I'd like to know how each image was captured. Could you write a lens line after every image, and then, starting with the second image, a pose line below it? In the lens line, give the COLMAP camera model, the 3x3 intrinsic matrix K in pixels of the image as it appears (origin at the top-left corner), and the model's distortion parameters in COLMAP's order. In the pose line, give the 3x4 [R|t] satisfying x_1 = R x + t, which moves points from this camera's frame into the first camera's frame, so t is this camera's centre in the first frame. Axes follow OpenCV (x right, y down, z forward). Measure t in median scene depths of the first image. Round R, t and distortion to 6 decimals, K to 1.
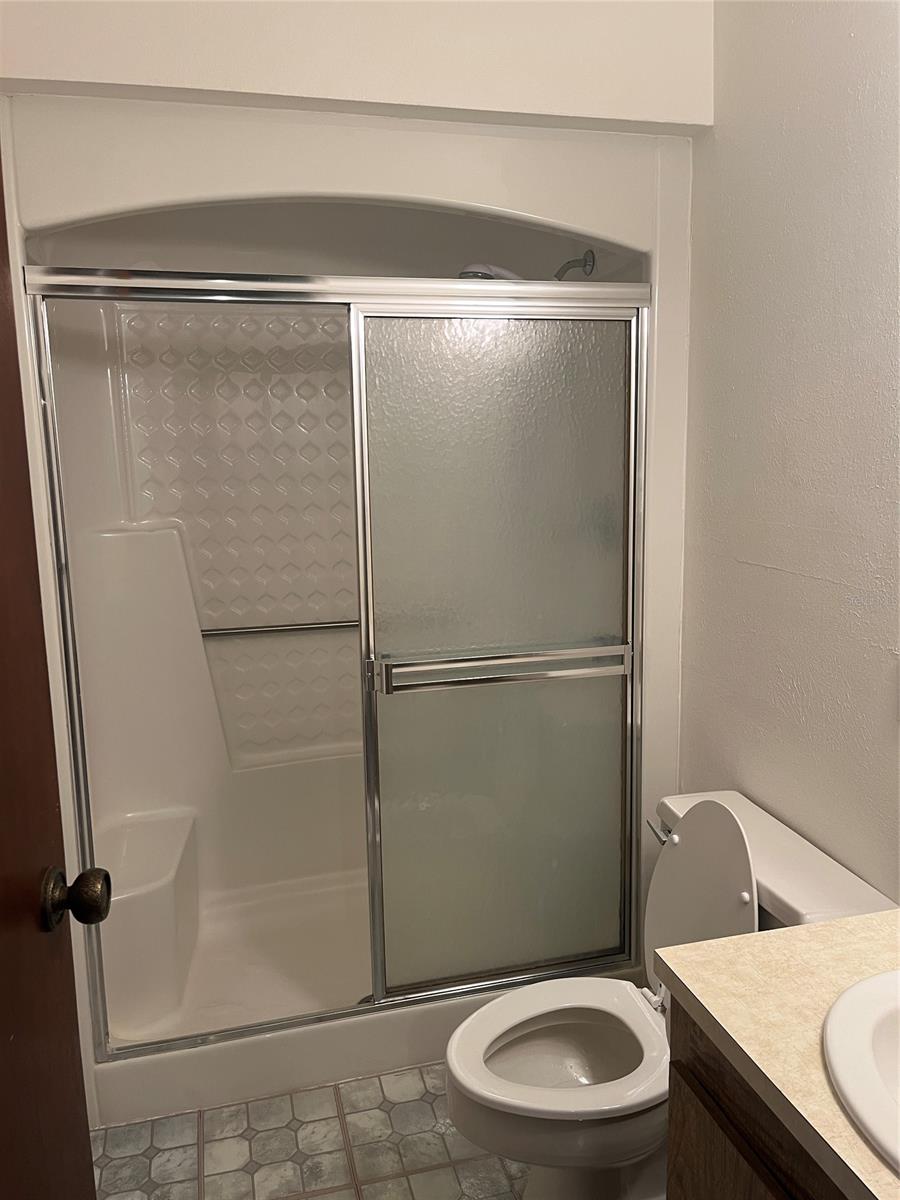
lens RADIAL K [[914.0, 0, 442.0], [0, 914.0, 594.5], [0, 0, 1]] dist [0.035047, -0.014485]
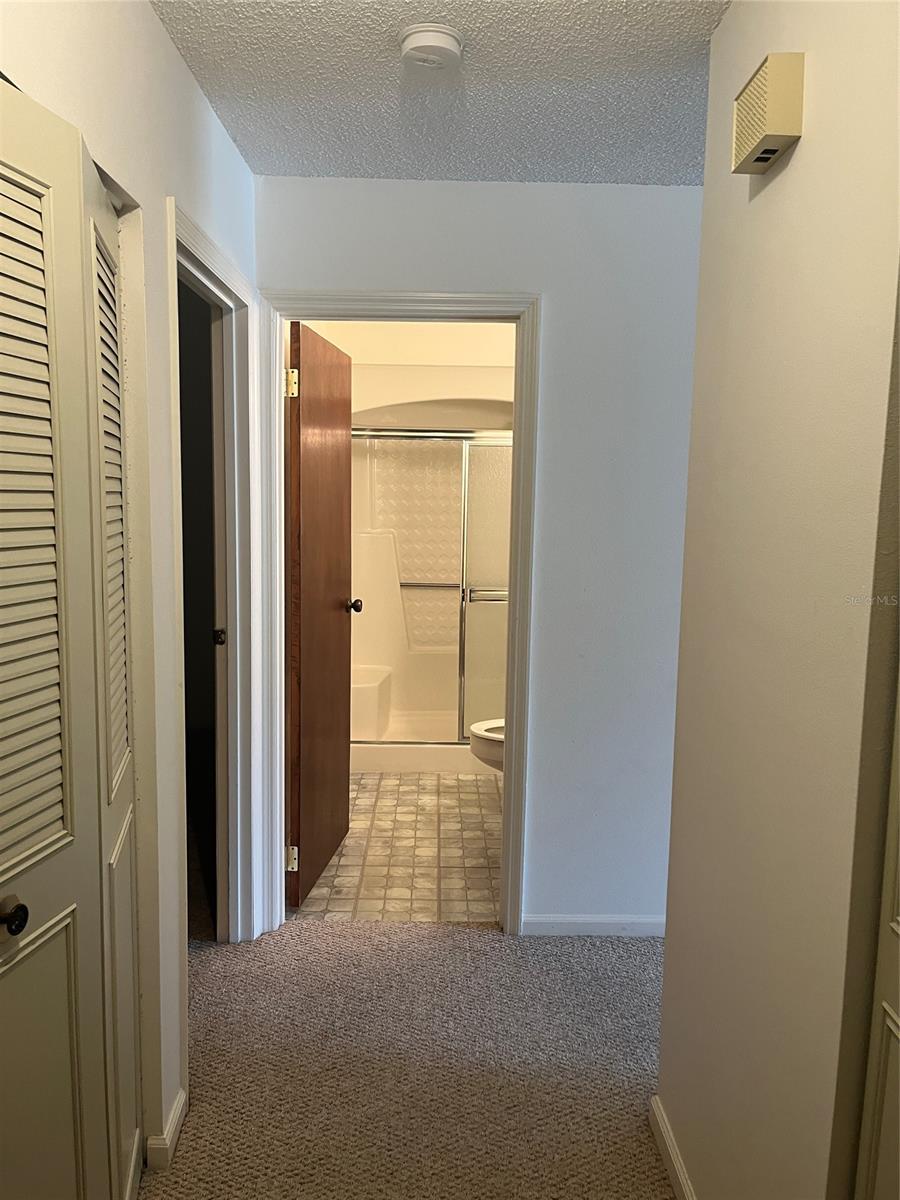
lens RADIAL K [[914.0, 0, 451.5], [0, 914.0, 597.6], [0, 0, 1]] dist [0.035047, -0.014485]
pose [[0.970787, 0.062152, -0.231753, 0.362068], [-0.073660, 0.996427, -0.041329, 0.160346], [0.228356, 0.057193, 0.971896, -1.072799]]
